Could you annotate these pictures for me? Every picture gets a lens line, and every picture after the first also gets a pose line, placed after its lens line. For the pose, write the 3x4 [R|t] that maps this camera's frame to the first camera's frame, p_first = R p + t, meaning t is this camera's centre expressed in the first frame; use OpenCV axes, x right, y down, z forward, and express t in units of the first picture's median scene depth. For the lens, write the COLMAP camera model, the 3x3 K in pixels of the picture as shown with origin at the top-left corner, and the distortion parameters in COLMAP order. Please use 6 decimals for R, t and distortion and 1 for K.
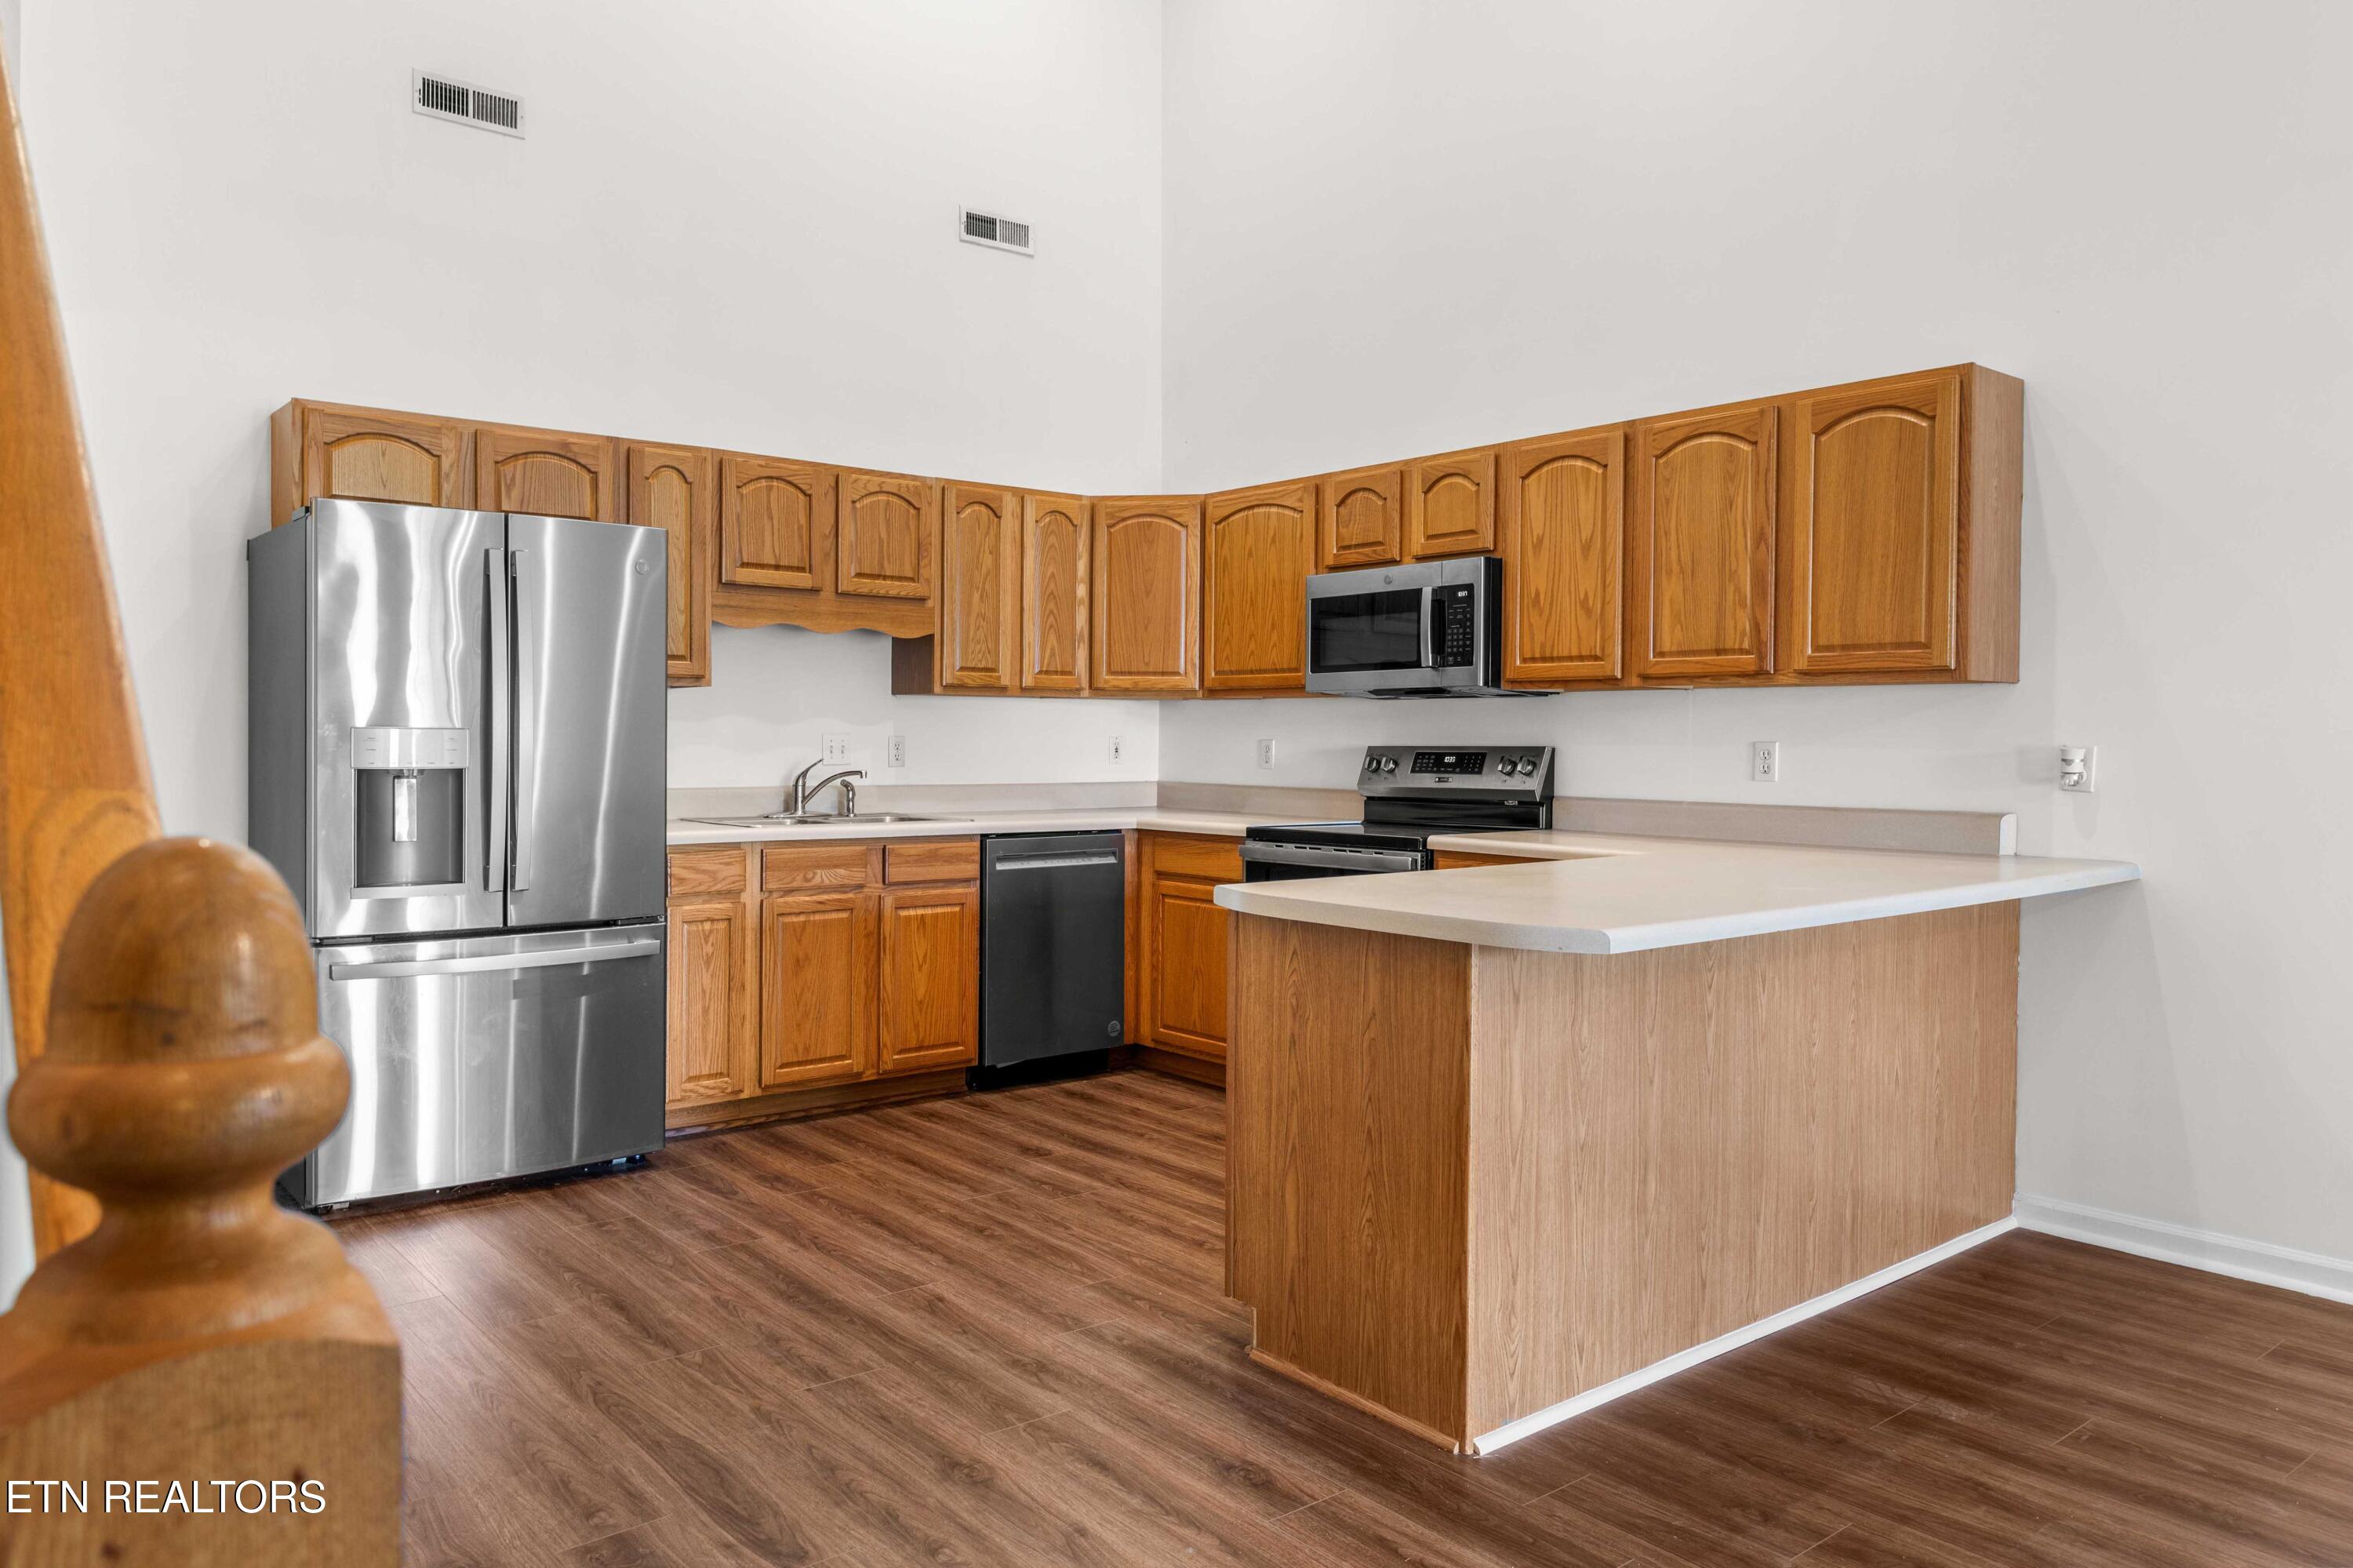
lens RADIAL K [[1582.7, 0, 1175.9], [0, 1582.7, 766.2], [0, 0, 1]] dist [0.008888, -0.000259]
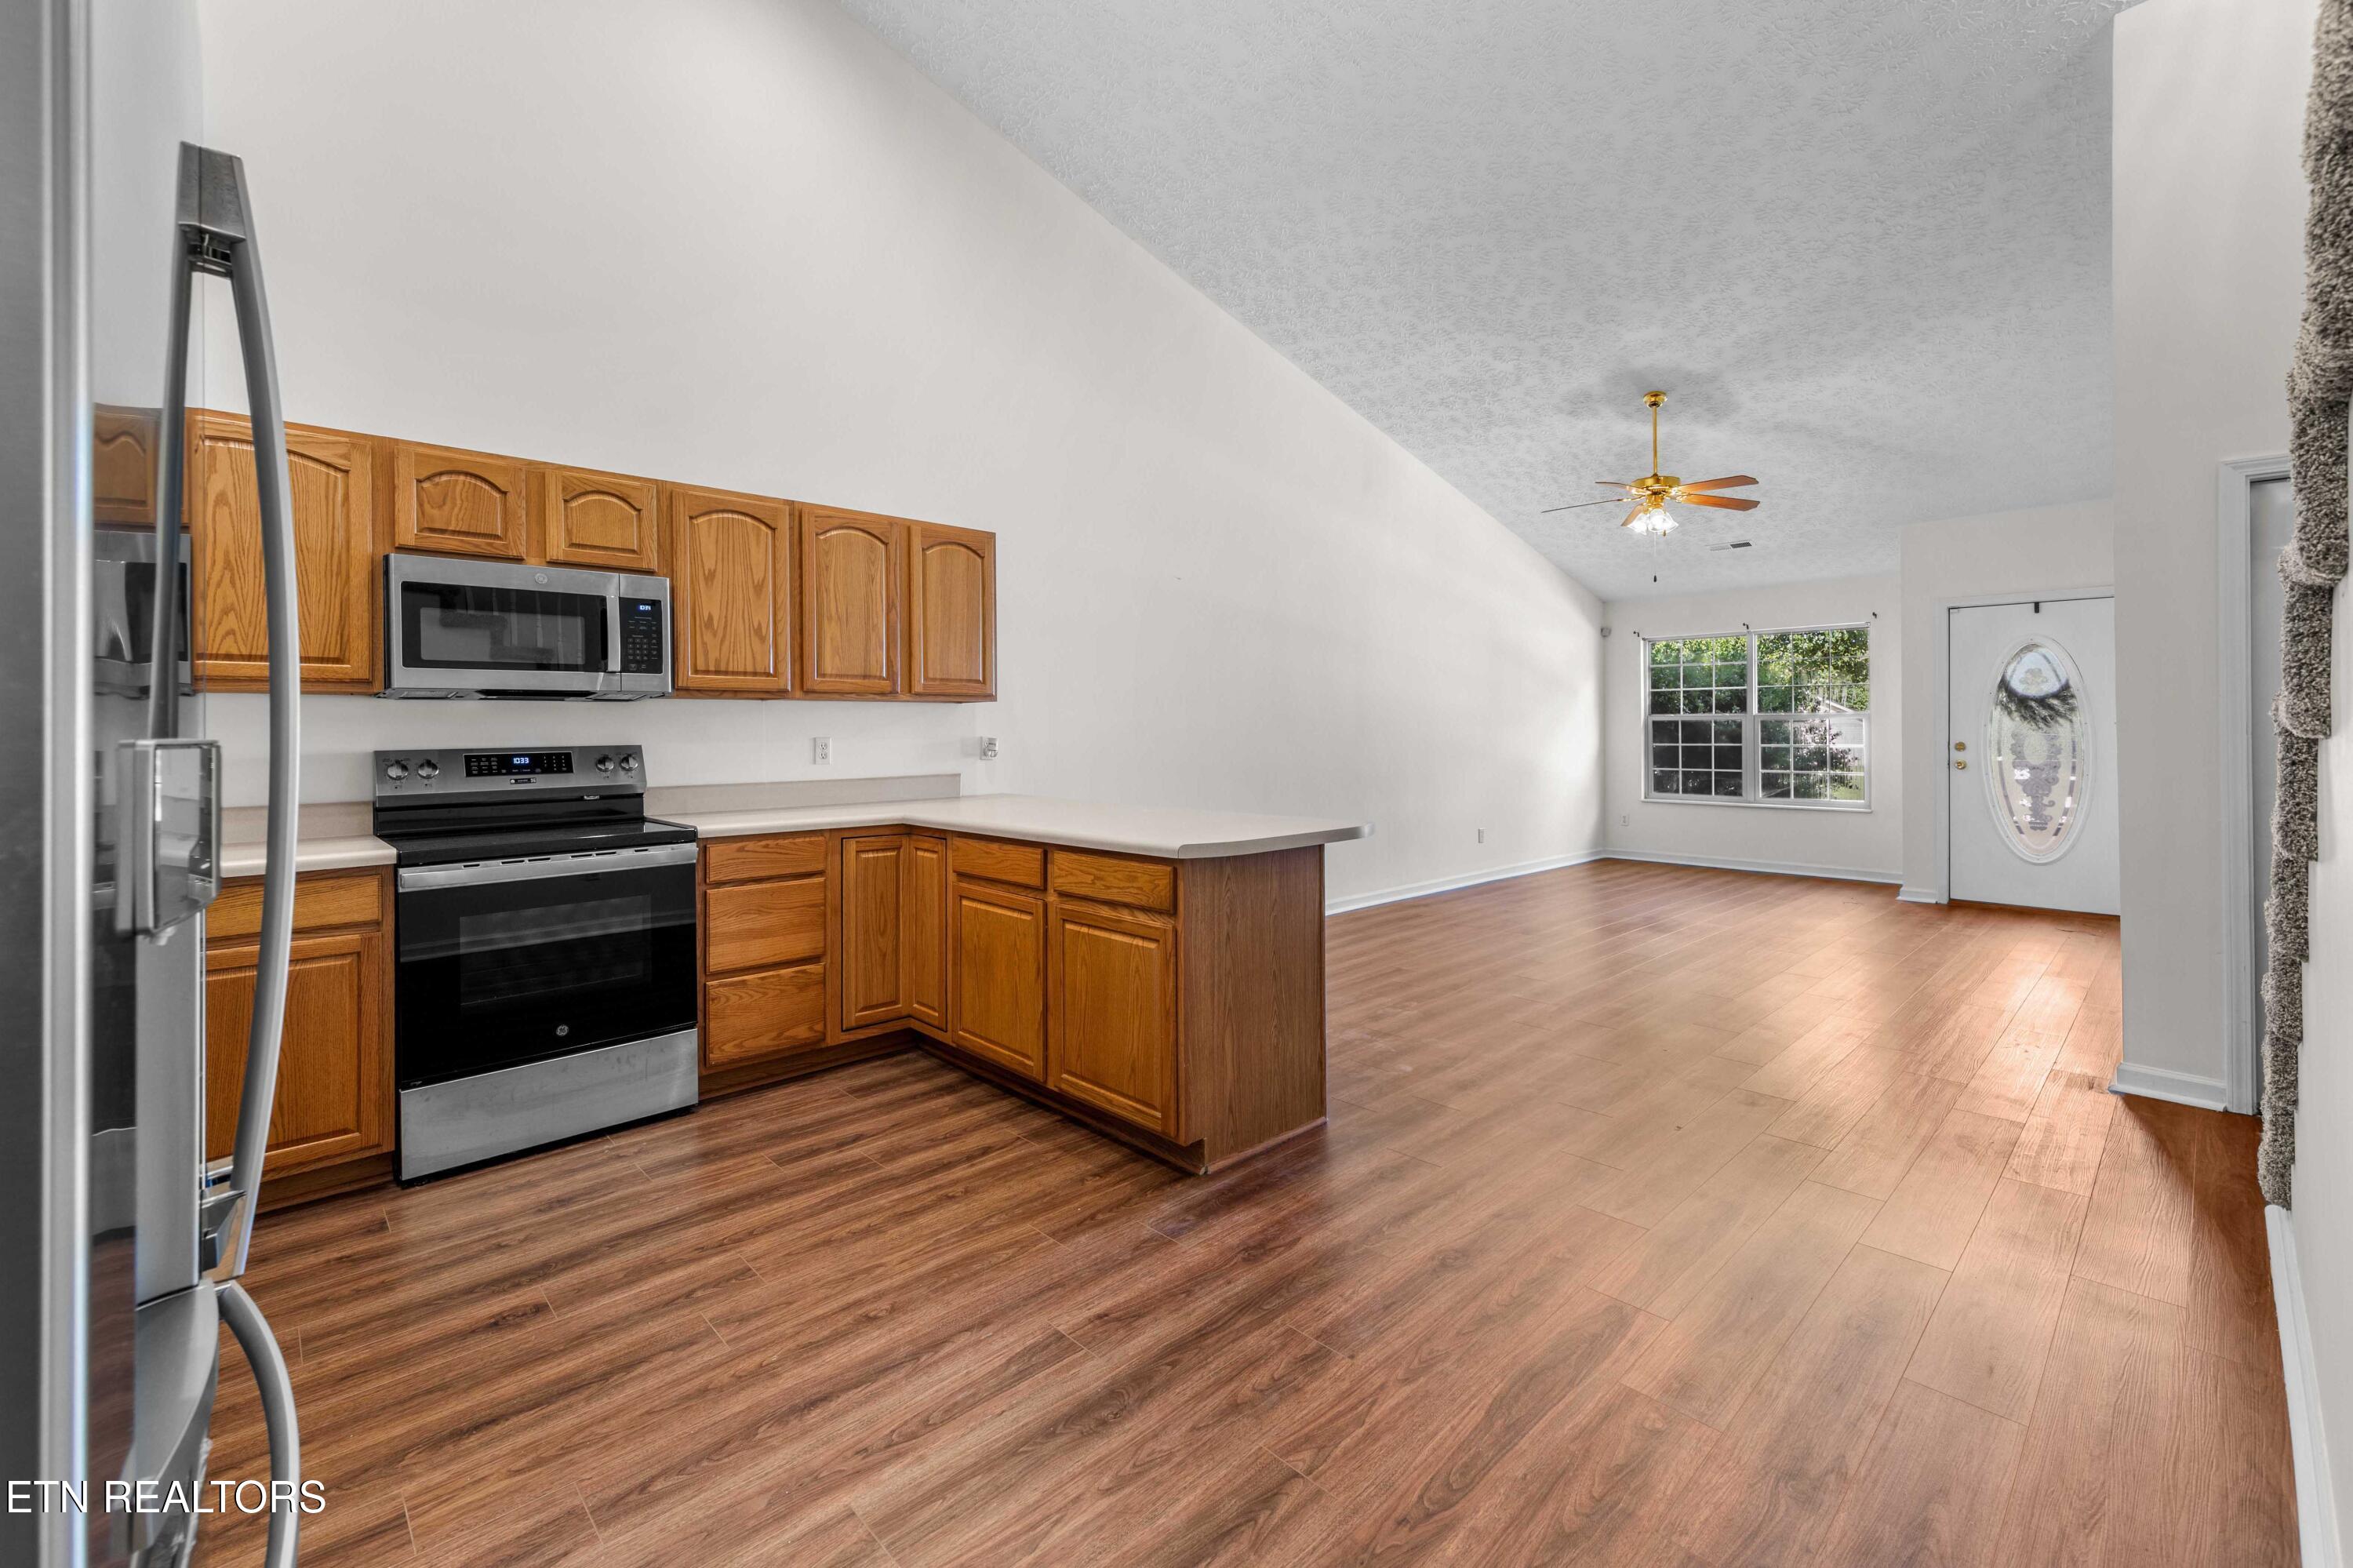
lens RADIAL K [[960.1, 0, 1169.4], [0, 960.1, 732.5], [0, 0, 1]] dist [0.003720, 0.000117]
pose [[-0.048111, -0.006300, 0.998822, -0.578843], [0.027491, 0.999593, 0.007629, -0.019500], [-0.998464, 0.027826, -0.047918, 0.766642]]
